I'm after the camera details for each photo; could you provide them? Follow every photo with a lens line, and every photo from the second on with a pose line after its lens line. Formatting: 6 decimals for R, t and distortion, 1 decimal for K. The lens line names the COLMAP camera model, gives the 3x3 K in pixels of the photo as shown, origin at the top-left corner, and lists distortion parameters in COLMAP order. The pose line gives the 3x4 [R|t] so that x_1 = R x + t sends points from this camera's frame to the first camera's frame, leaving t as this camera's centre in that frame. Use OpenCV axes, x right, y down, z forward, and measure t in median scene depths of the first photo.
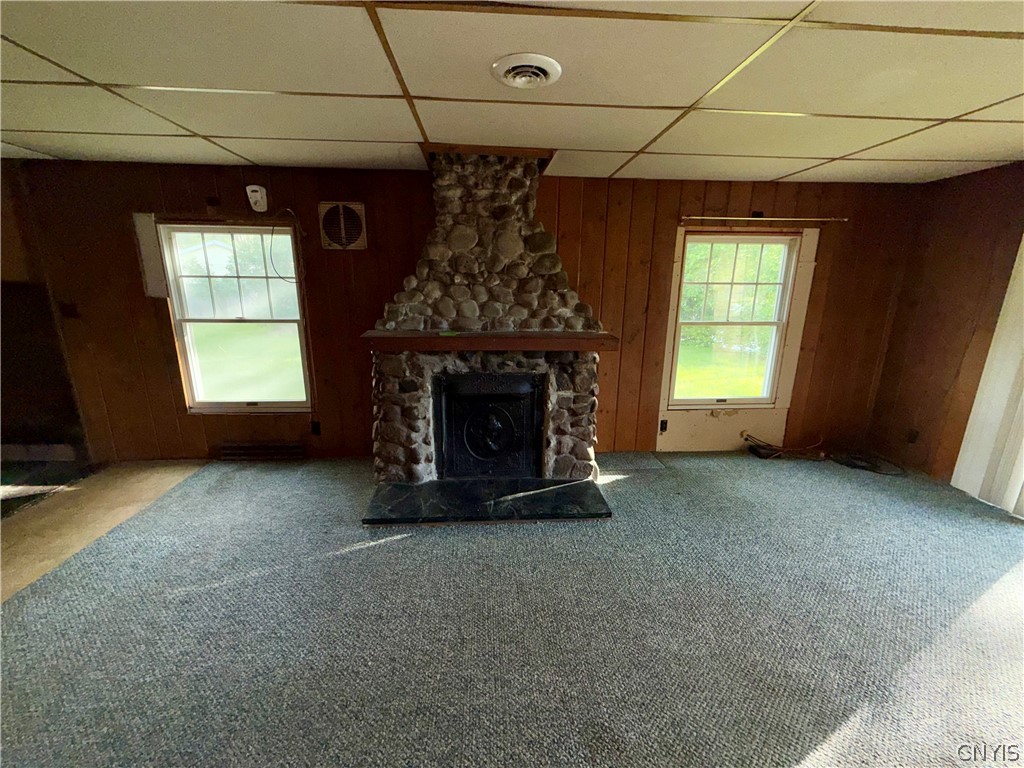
lens RADIAL K [[407.5, 0, 508.2], [0, 407.5, 384.6], [0, 0, 1]] dist [0.001461, -0.001021]
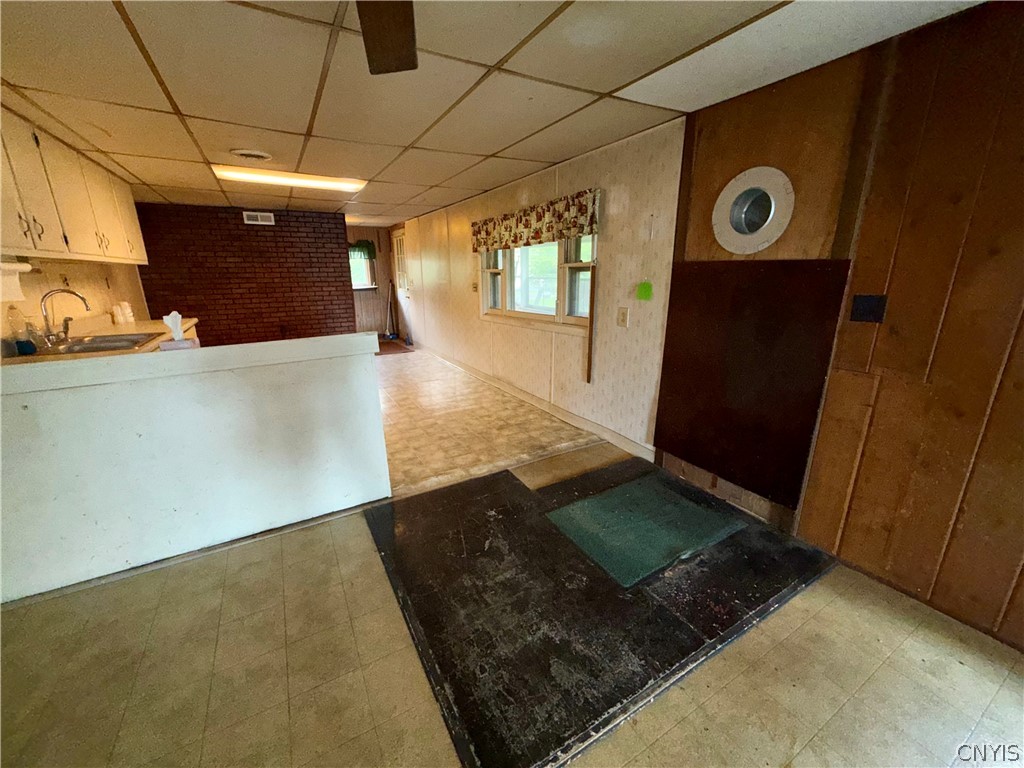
lens RADIAL K [[407.5, 0, 508.4], [0, 407.5, 384.1], [0, 0, 1]] dist [0.001461, -0.001021]
pose [[0.439524, 0.229139, -0.868512, -0.825417], [-0.202942, 0.967245, 0.152486, -0.066093], [0.875005, 0.109236, 0.471630, 0.311553]]
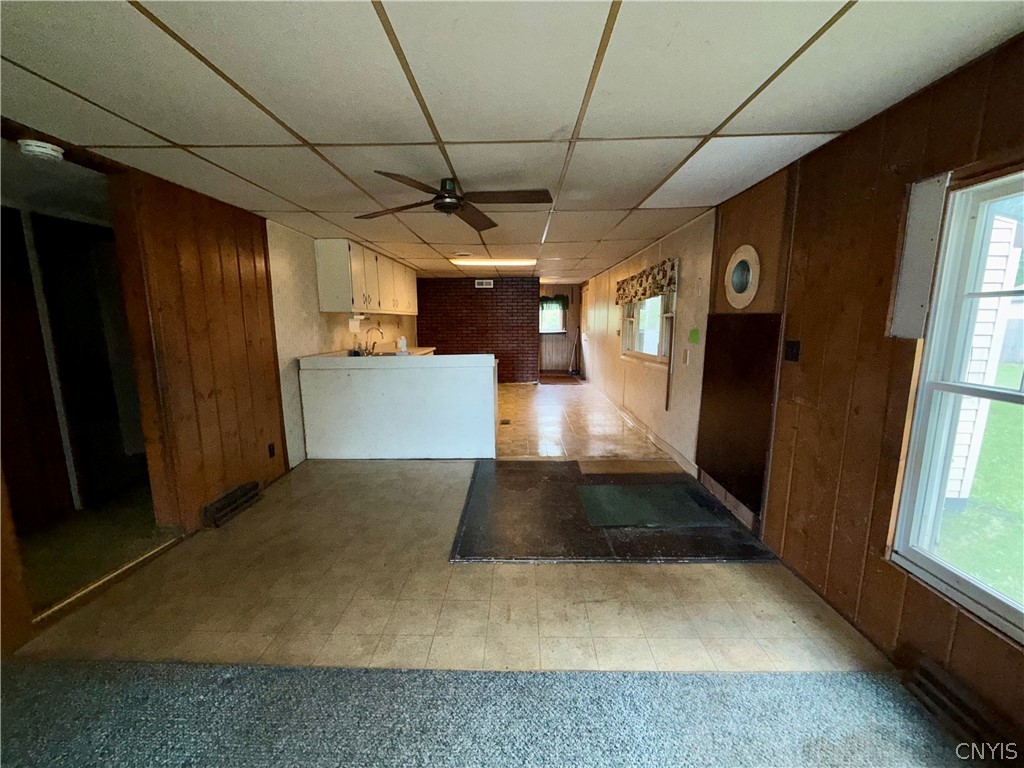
lens RADIAL K [[407.5, 0, 508.2], [0, 407.5, 384.3], [0, 0, 1]] dist [0.001461, -0.001021]
pose [[-0.089117, 0.149209, -0.984782, -0.306128], [-0.234074, 0.957887, 0.166317, -0.132894], [0.968126, 0.245333, -0.050438, 0.586169]]
